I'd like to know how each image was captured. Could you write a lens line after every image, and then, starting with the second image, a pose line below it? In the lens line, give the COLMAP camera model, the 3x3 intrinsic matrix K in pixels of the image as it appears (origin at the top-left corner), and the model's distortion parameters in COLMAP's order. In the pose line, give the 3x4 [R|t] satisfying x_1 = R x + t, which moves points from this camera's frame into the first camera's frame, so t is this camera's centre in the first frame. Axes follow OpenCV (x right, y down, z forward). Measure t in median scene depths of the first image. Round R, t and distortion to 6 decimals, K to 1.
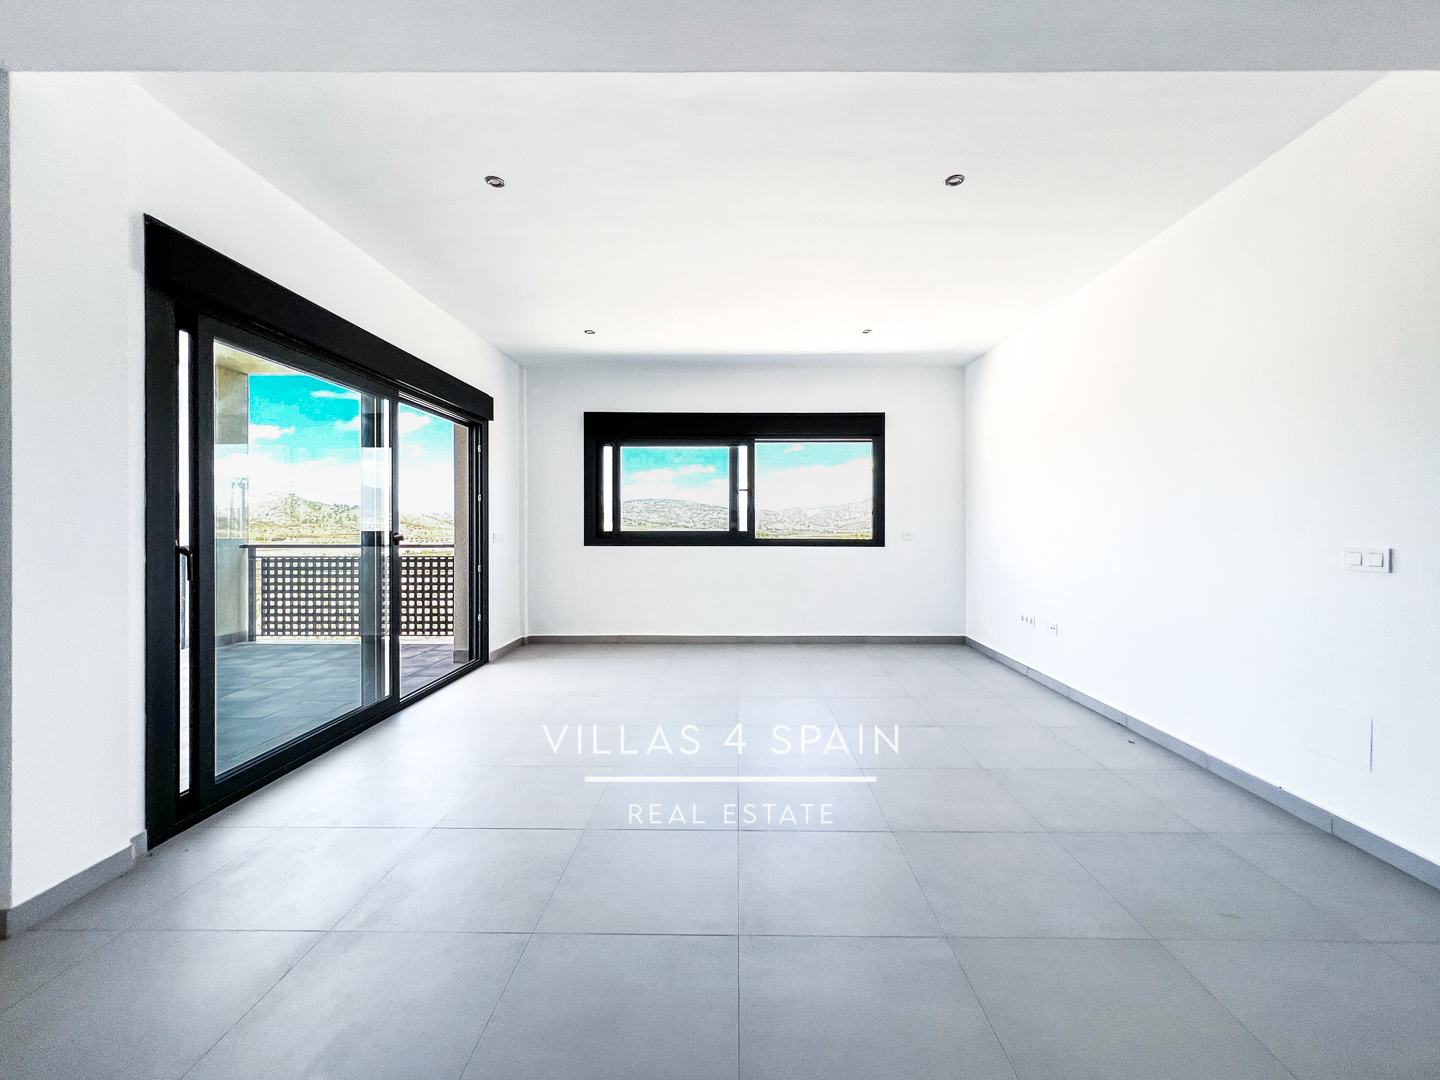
lens RADIAL K [[591.3, 0, 750.8], [0, 591.3, 522.9], [0, 0, 1]] dist [0.002605, -0.001170]
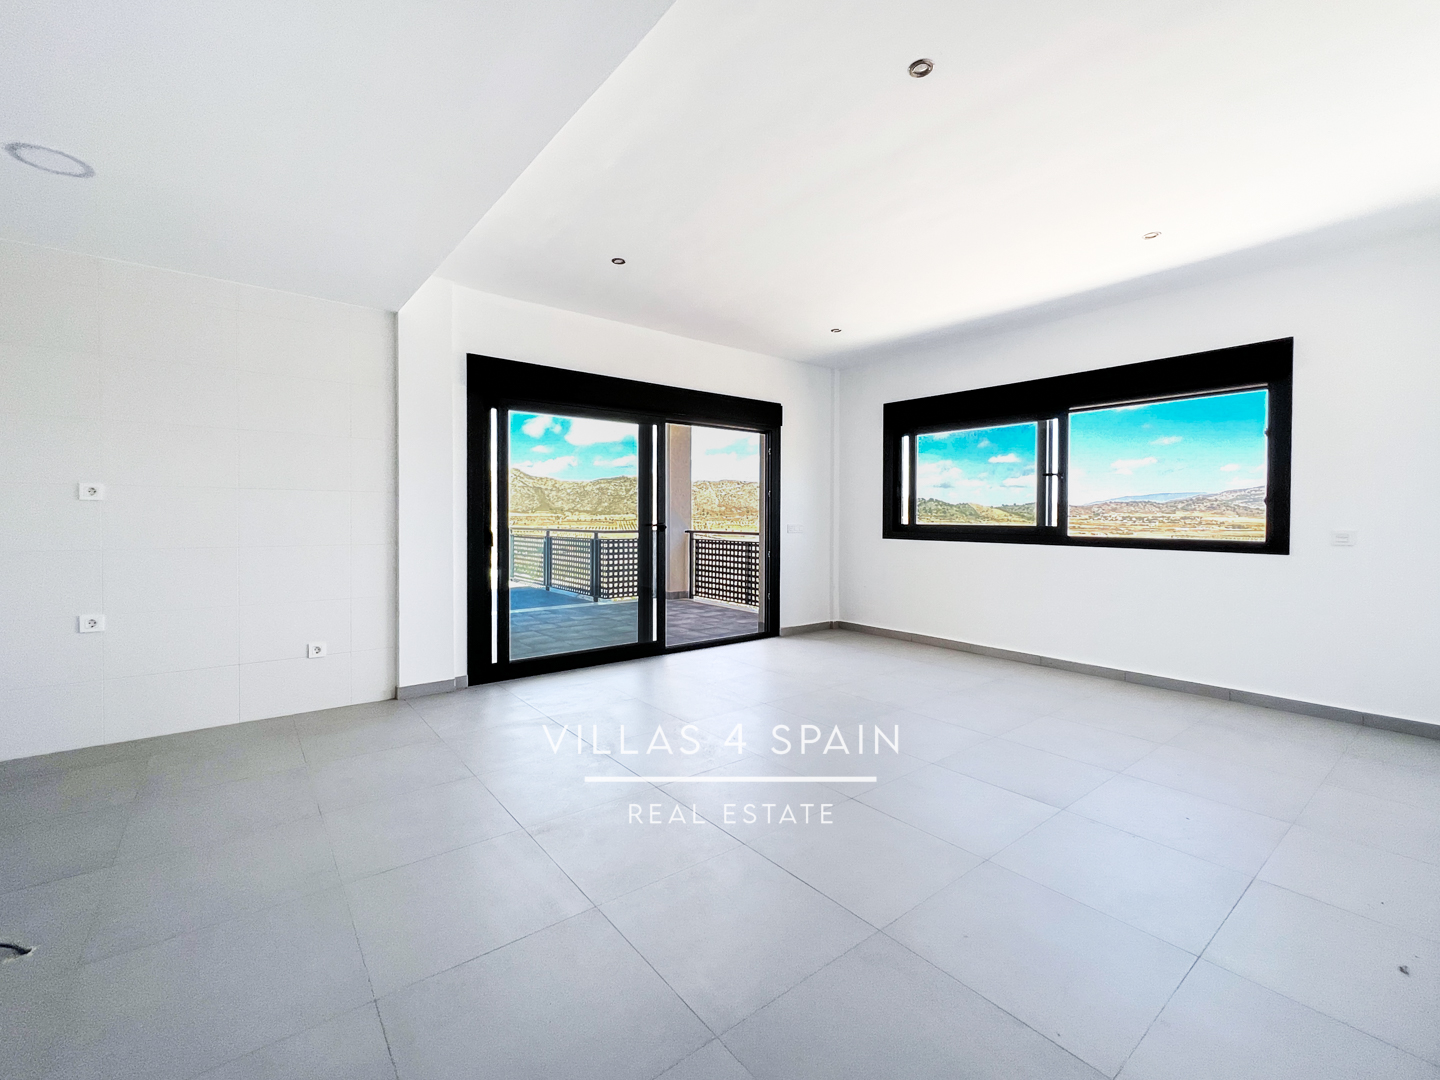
lens RADIAL K [[629.5, 0, 732.0], [0, 629.5, 522.9], [0, 0, 1]] dist [0.000305, 0.000759]
pose [[0.626070, 0.012359, -0.779669, 0.388438], [-0.001891, 0.999896, 0.014331, -0.002261], [0.779765, -0.007497, 0.626028, 0.139536]]
